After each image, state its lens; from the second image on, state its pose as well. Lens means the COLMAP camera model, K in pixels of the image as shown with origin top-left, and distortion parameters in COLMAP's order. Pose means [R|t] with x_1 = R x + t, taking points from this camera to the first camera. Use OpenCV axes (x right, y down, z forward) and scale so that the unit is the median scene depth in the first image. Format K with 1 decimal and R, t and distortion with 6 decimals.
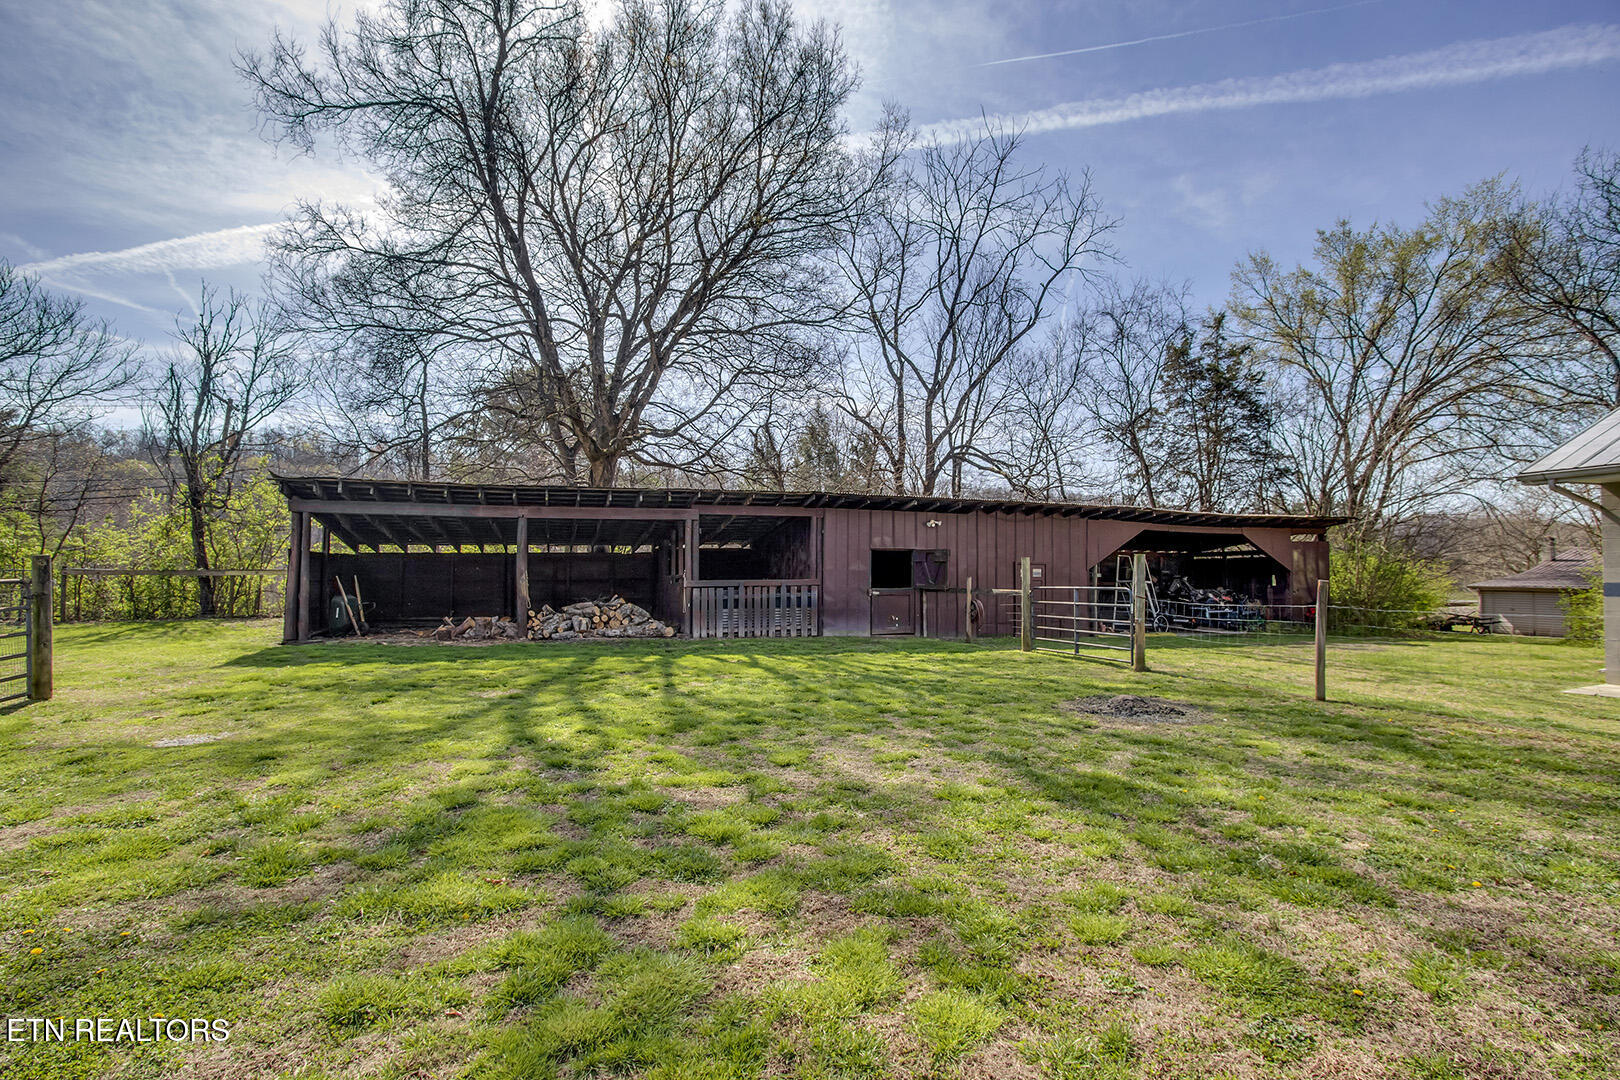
lens RADIAL K [[744.7, 0, 810.0], [0, 744.7, 540.0], [0, 0, 1]] dist [0.001943, 0.000220]
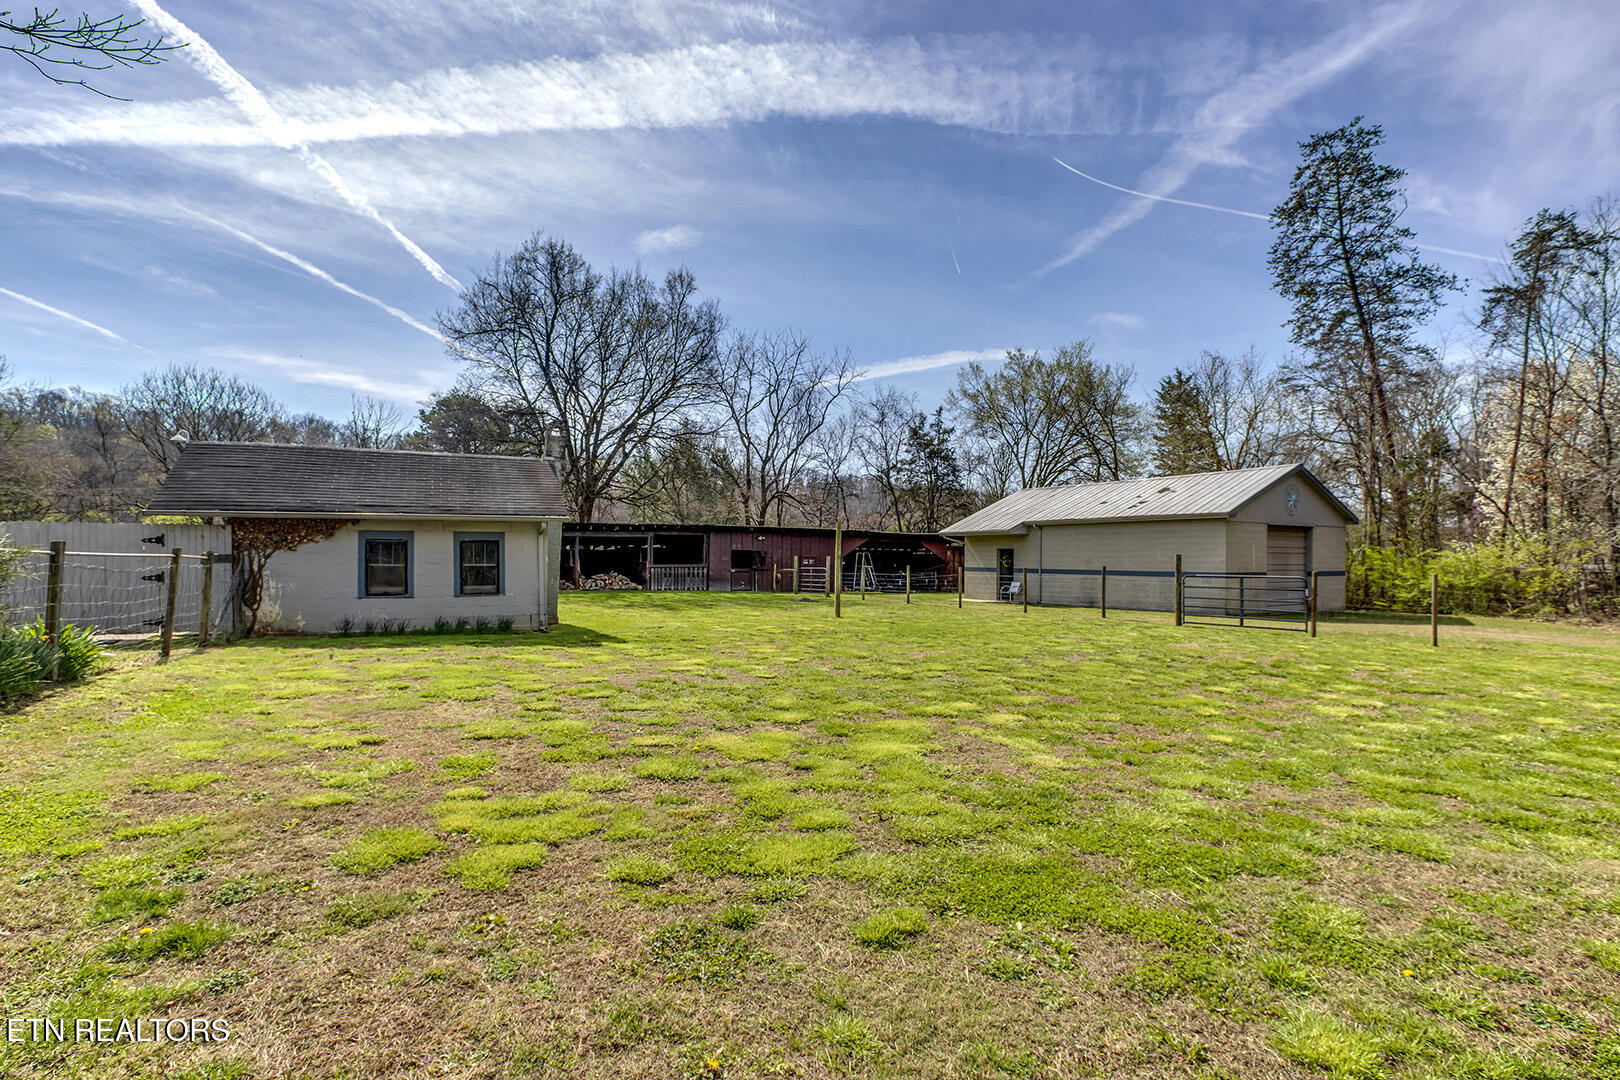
lens RADIAL K [[908.1, 0, 810.0], [0, 908.1, 540.0], [0, 0, 1]] dist [-0.000467, -0.000024]
pose [[0.984003, 0.008555, 0.177946, -0.124281], [-0.012074, 0.999752, 0.018700, -0.053474], [-0.177742, -0.020549, 0.983862, -1.237488]]
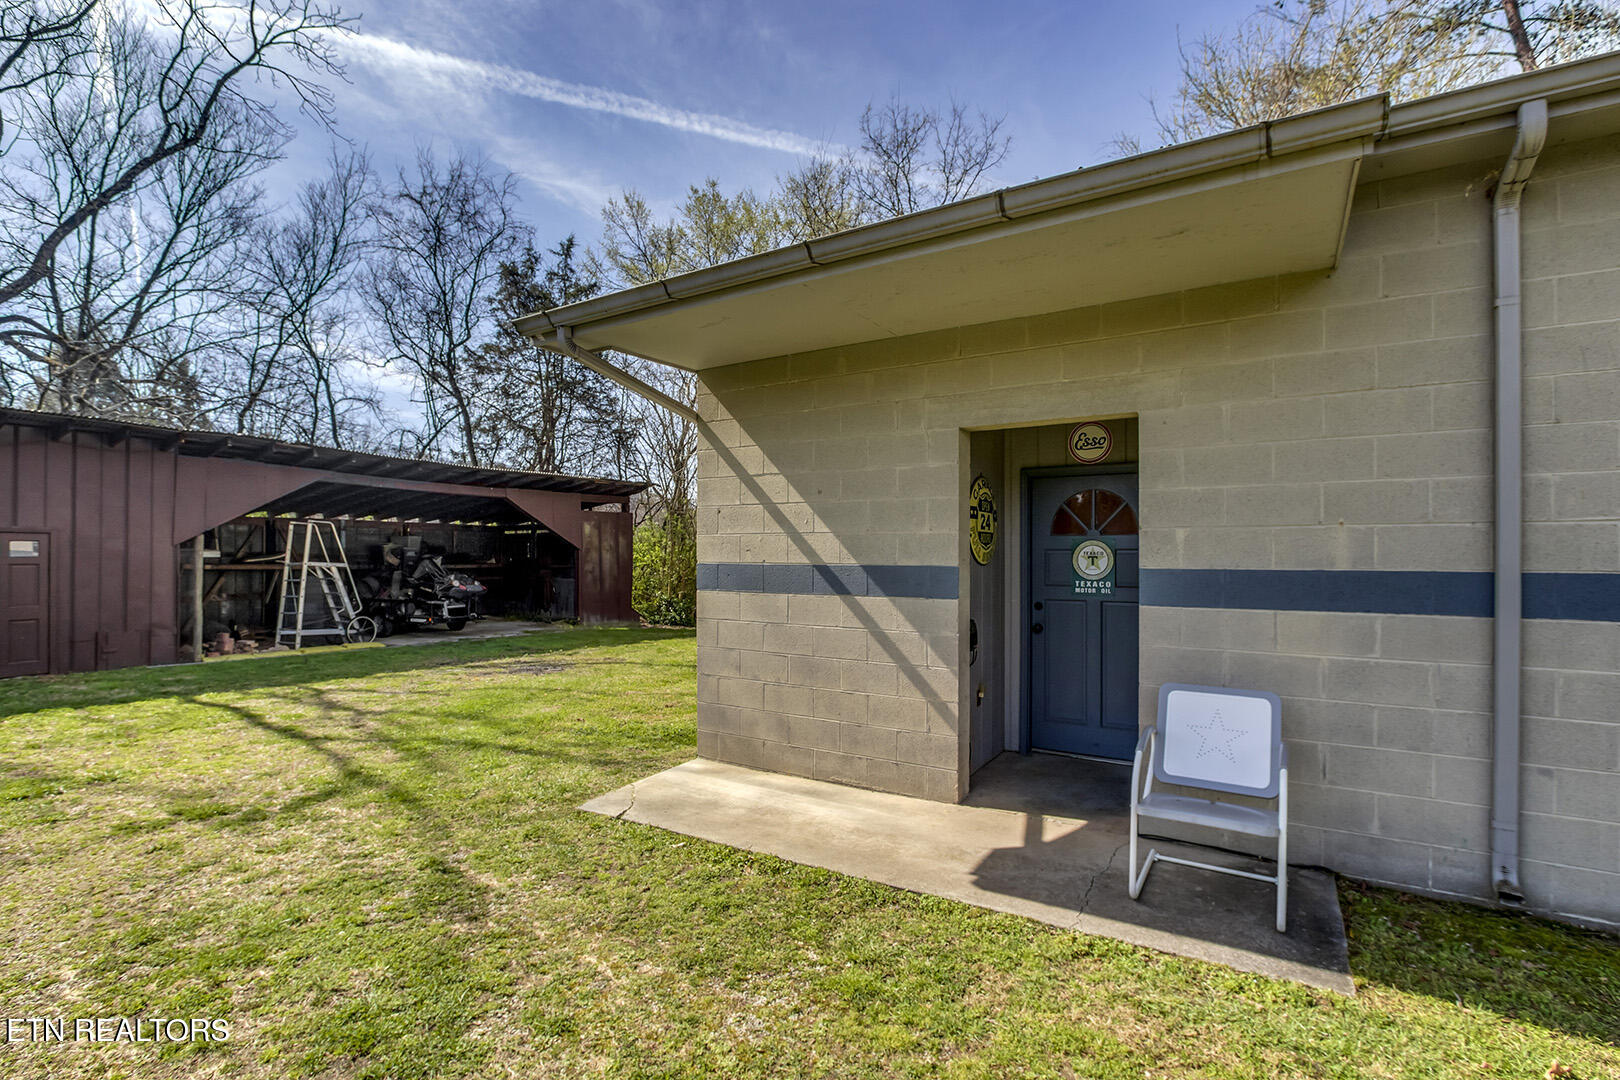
lens RADIAL K [[727.3, 0, 810.0], [0, 727.3, 540.0], [0, 0, 1]] dist [-0.000258, -0.000055]
pose [[0.805754, 0.009311, 0.592177, 0.378417], [-0.020548, 0.999714, 0.012241, 0.017698], [-0.591894, -0.022032, 0.805715, 0.241655]]
